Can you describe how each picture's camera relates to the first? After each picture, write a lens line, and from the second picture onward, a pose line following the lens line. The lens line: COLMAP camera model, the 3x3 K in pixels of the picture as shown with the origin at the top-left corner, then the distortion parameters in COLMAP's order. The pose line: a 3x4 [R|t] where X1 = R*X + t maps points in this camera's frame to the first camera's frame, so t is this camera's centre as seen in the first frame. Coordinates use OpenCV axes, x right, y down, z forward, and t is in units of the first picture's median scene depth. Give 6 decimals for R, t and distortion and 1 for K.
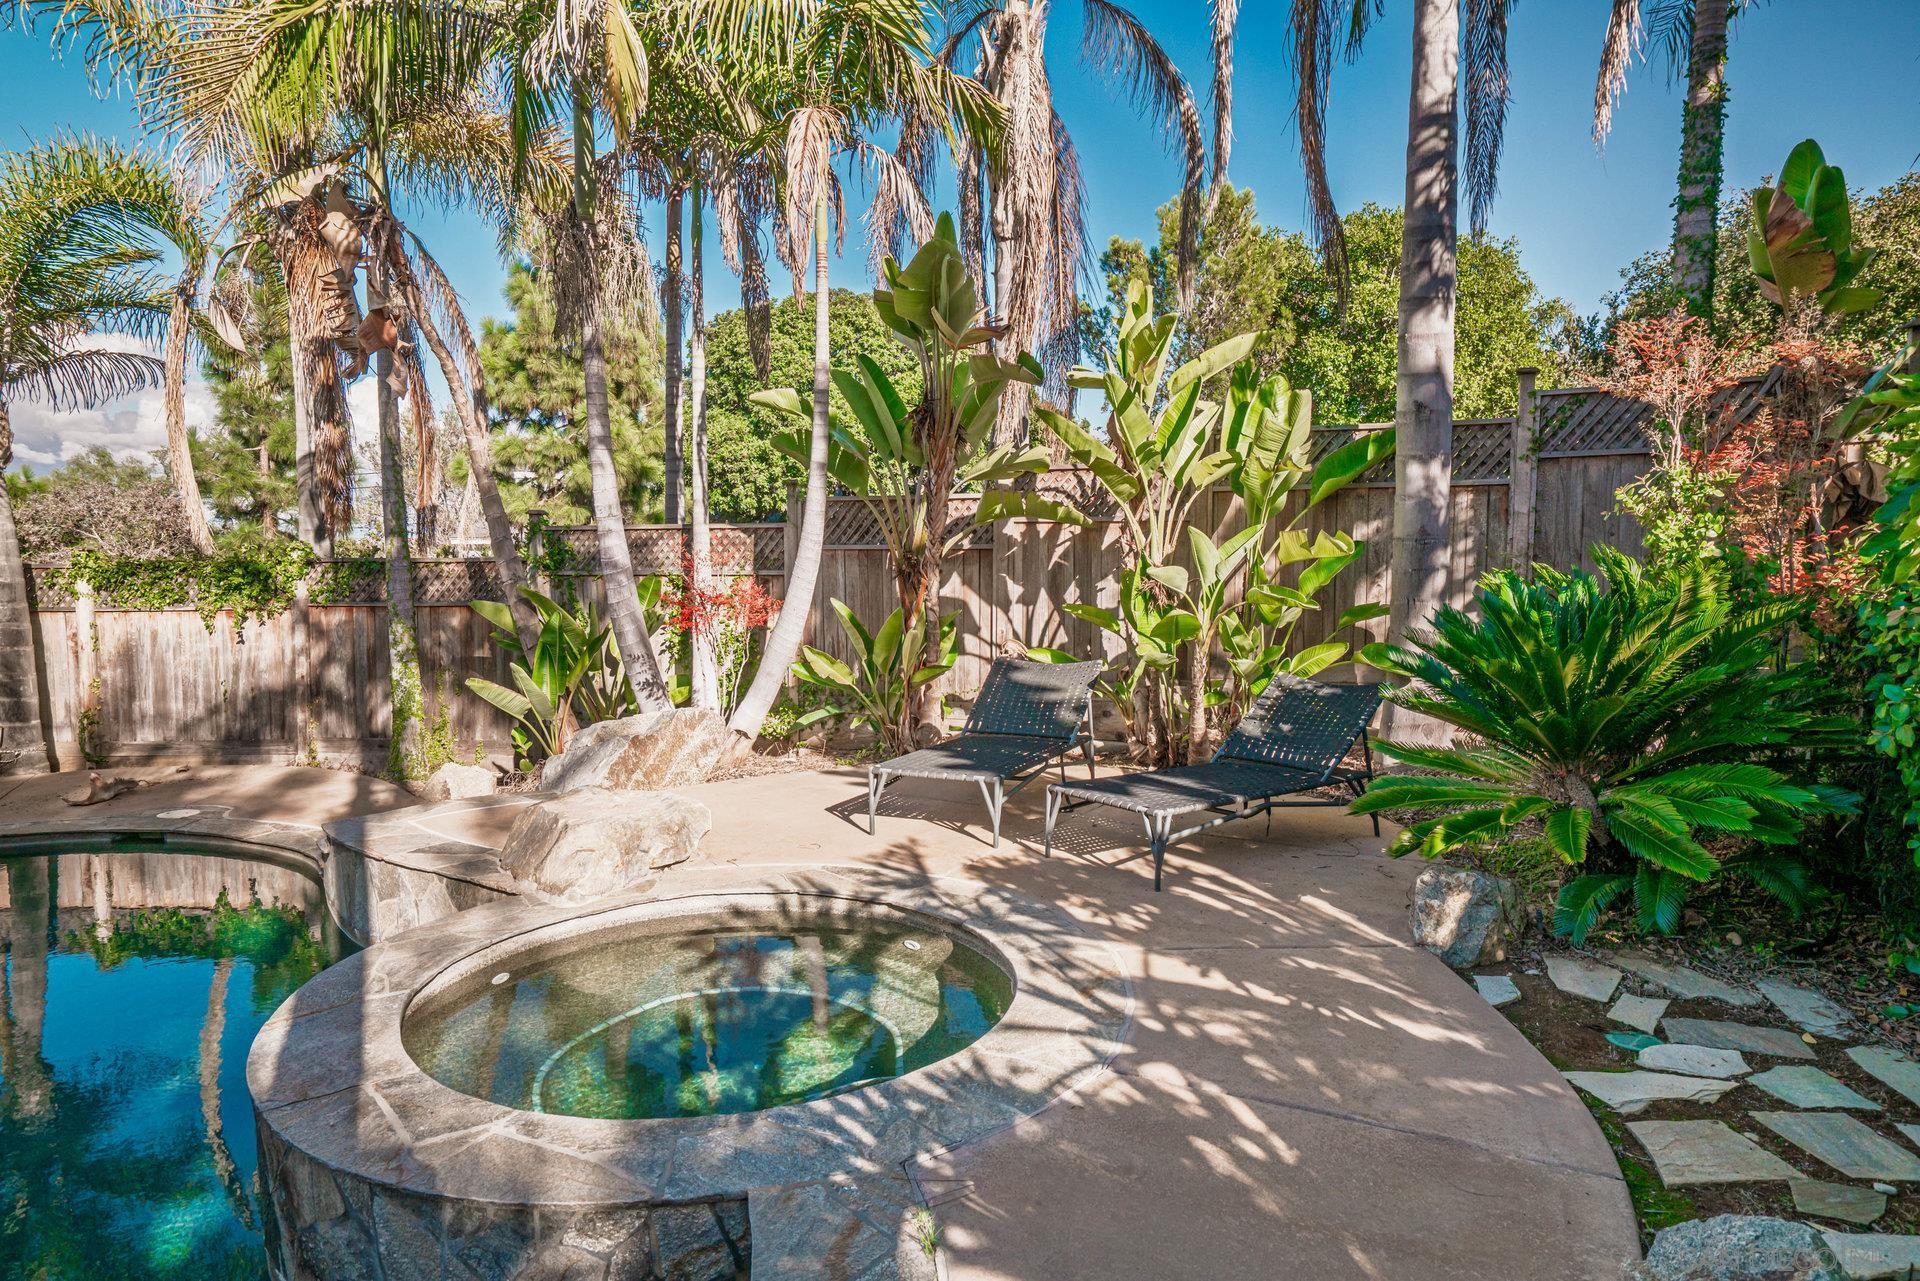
lens RADIAL K [[1196.5, 0, 949.6], [0, 1196.5, 637.3], [0, 0, 1]] dist [0.000500, 0.002456]
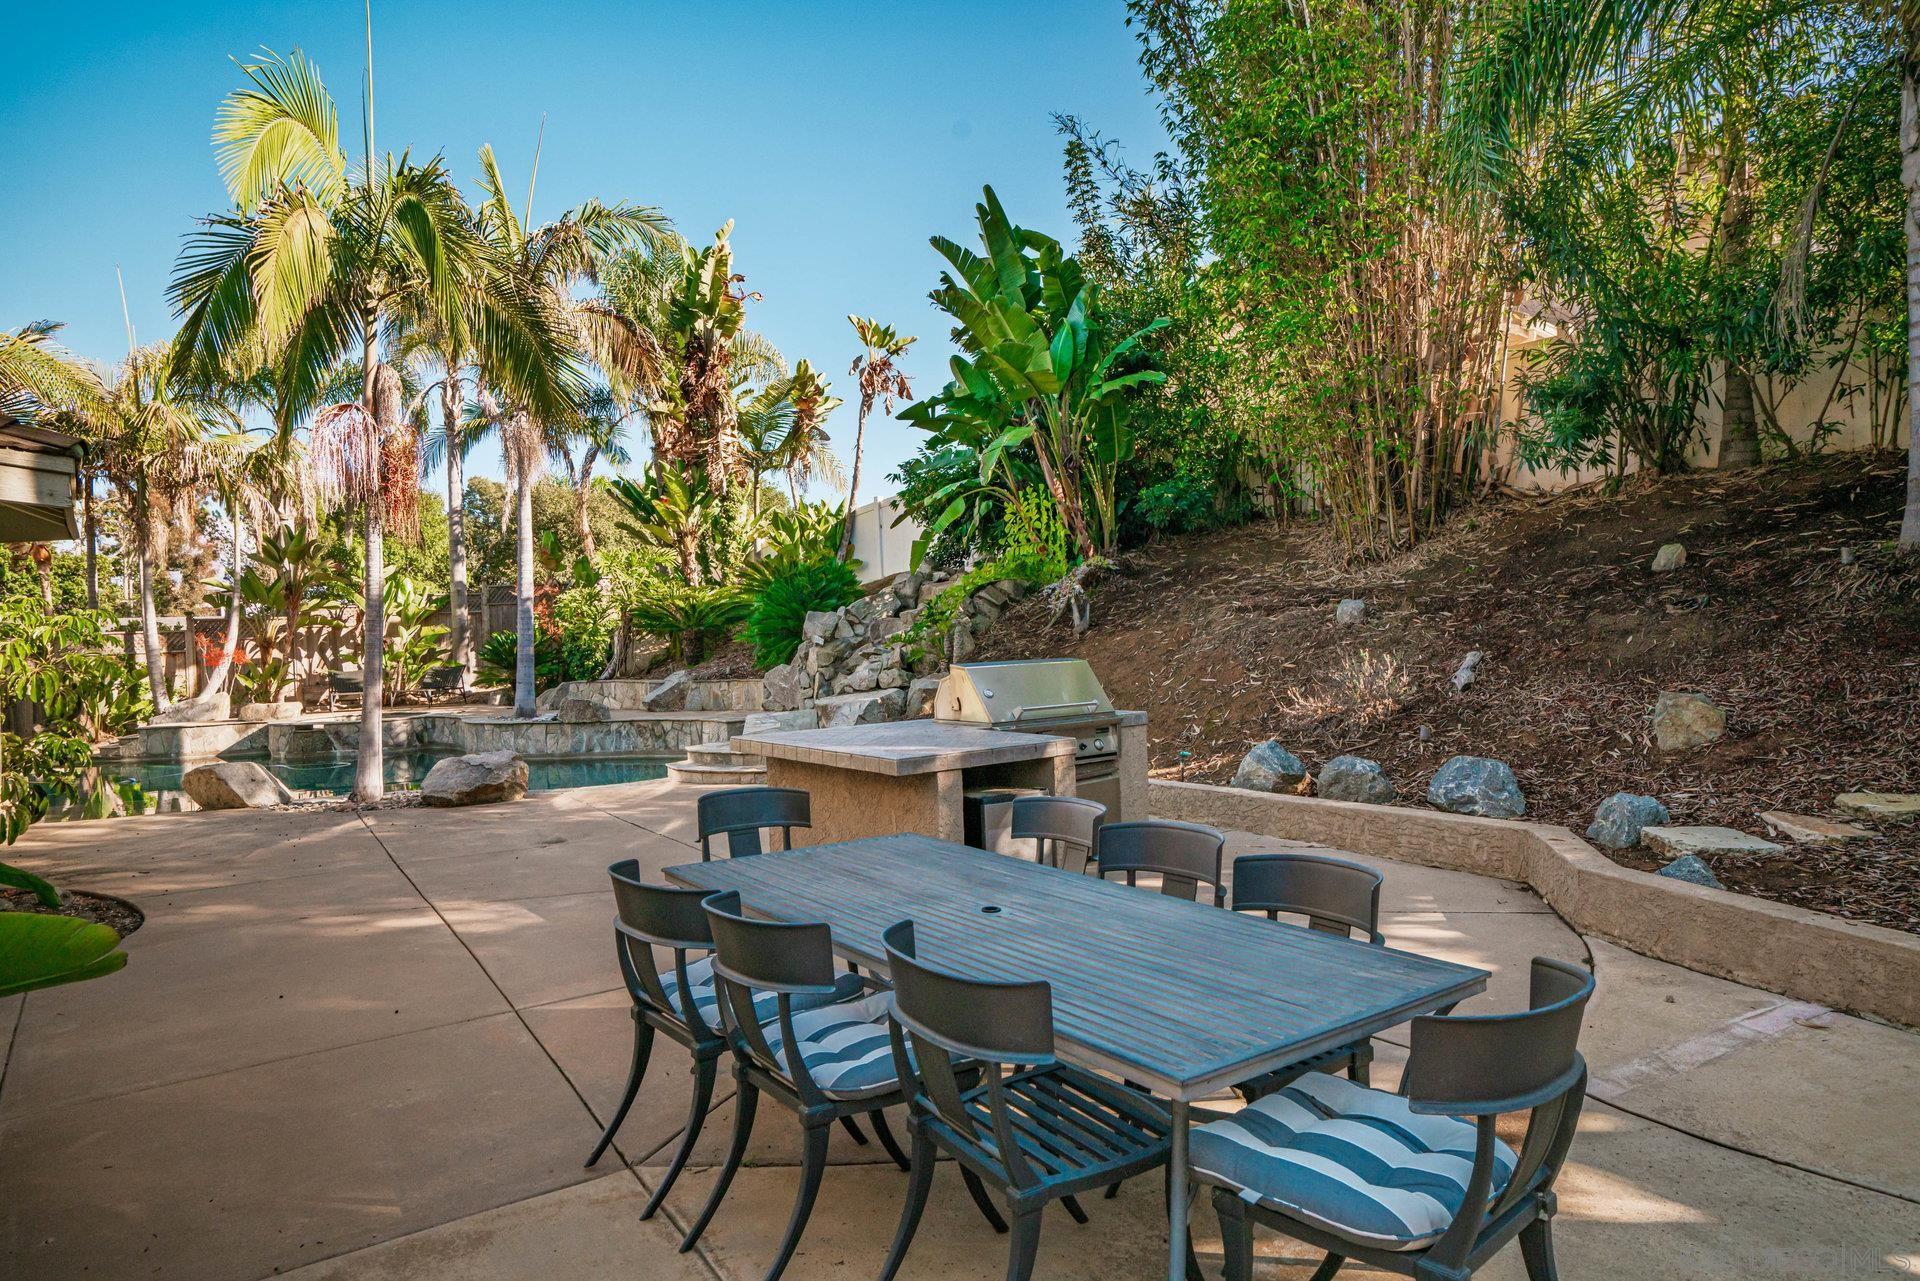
lens RADIAL K [[1113.5, 0, 940.5], [0, 1113.5, 639.4], [0, 0, 1]] dist [-0.020531, 0.021755]
pose [[0.605695, -0.030364, 0.795117, -1.046080], [0.101524, 0.994053, -0.039377, 0.171509], [-0.789194, 0.104574, 0.605176, -1.610558]]
